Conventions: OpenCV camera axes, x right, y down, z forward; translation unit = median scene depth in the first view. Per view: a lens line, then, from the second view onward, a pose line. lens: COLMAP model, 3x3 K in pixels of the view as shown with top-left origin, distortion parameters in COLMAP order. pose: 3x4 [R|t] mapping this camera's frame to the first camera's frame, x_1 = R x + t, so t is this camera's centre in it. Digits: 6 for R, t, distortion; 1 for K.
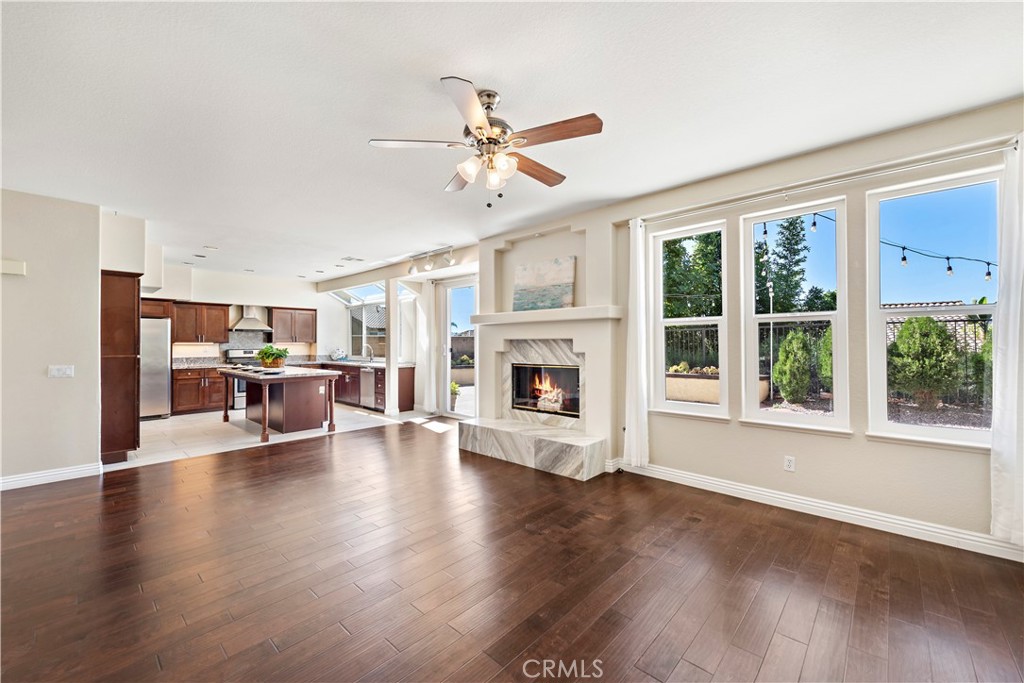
lens RADIAL K [[400.8, 0, 515.2], [0, 400.8, 340.9], [0, 0, 1]] dist [0.012977, -0.004061]
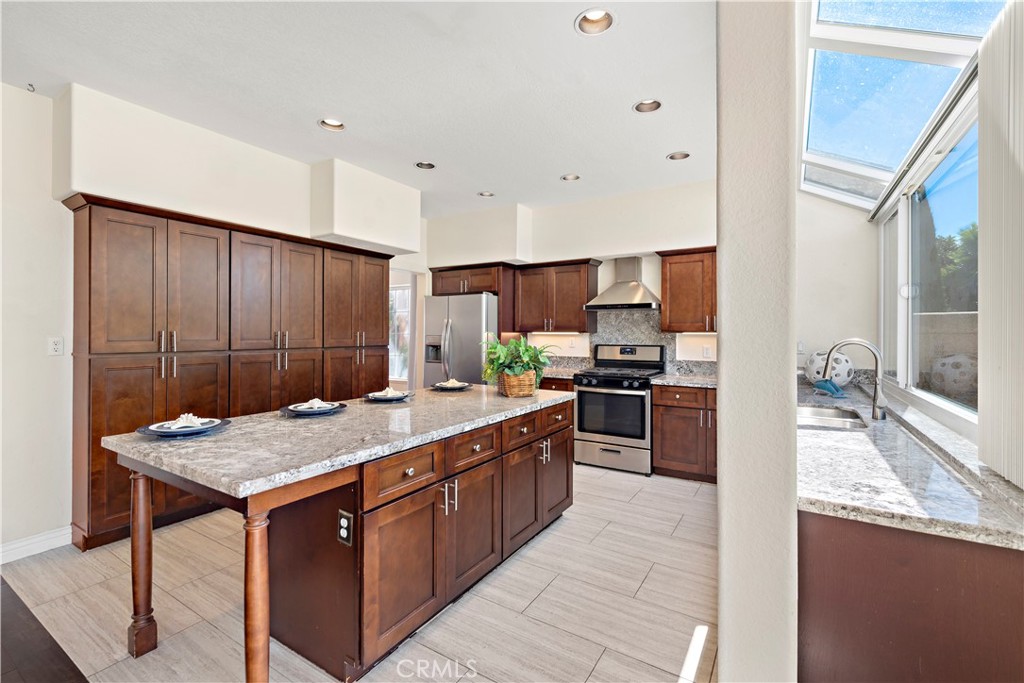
lens RADIAL K [[443.0, 0, 506.0], [0, 443.0, 333.2], [0, 0, 1]] dist [0.009410, -0.000560]
pose [[0.158796, 0.000846, -0.987311, -0.184421], [0.002620, 0.999996, 0.001279, 0.006374], [0.987308, -0.002790, 0.158793, 0.974018]]
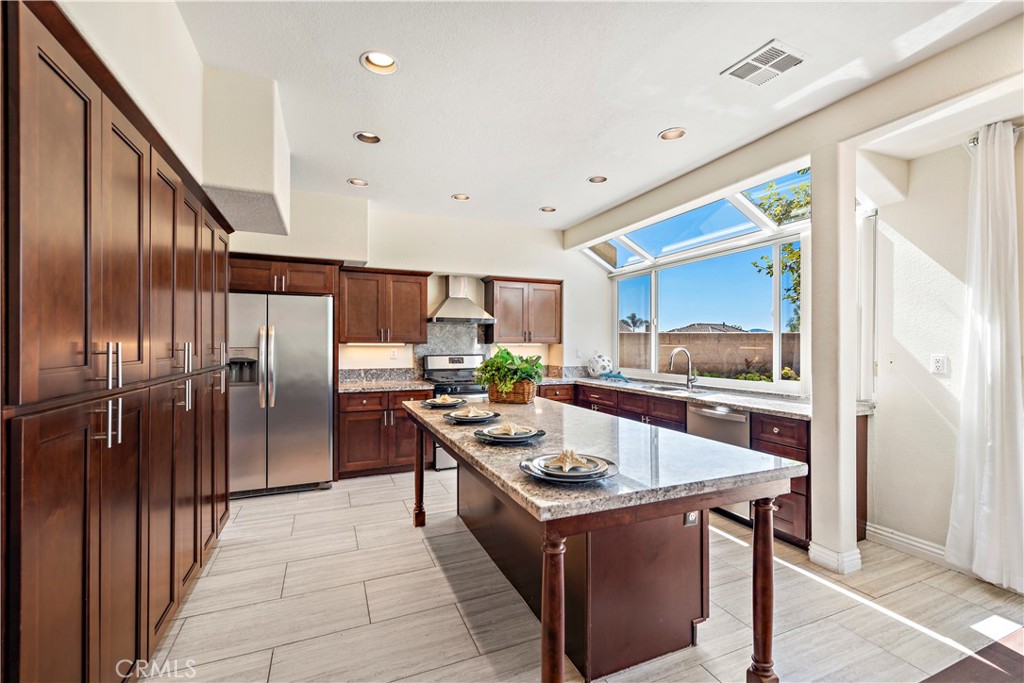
lens RADIAL K [[443.0, 0, 519.7], [0, 443.0, 342.2], [0, 0, 1]] dist [0.009410, -0.000560]
pose [[0.913095, 0.000256, -0.407748, -0.426874], [-0.000042, 1.000000, 0.000534, 0.003796], [0.407748, -0.000471, 0.913094, 0.612317]]
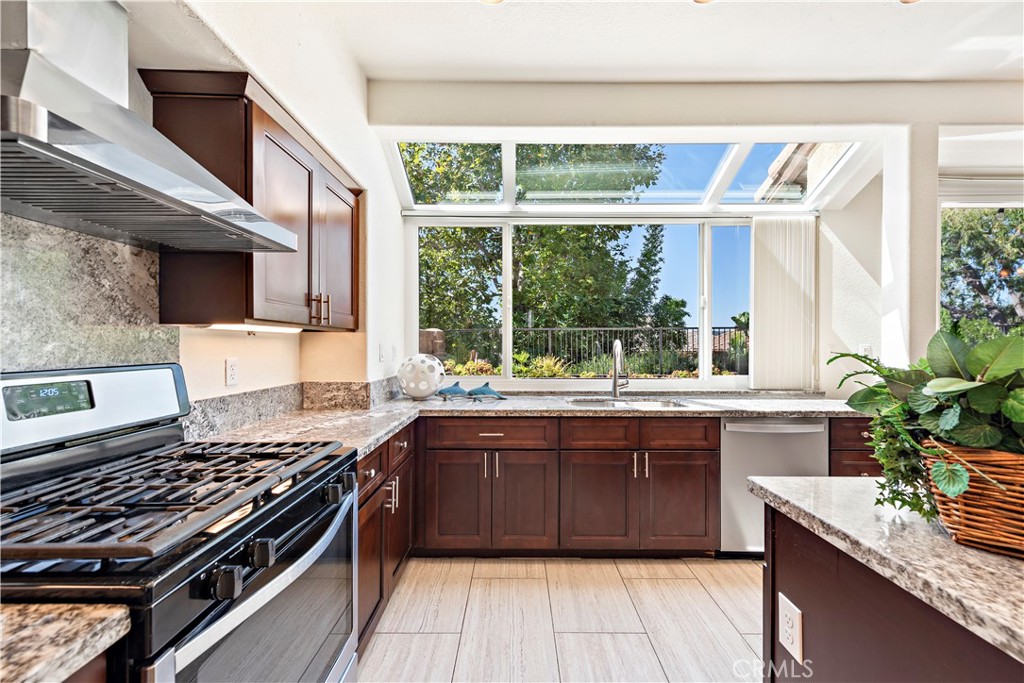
lens RADIAL K [[400.8, 0, 515.0], [0, 400.8, 342.0], [0, 0, 1]] dist [0.012977, -0.004061]
pose [[0.738823, 0.006847, 0.673865, -0.820308], [-0.006321, 0.999975, -0.003230, 0.016108], [-0.673870, -0.001873, 0.738847, 1.064050]]
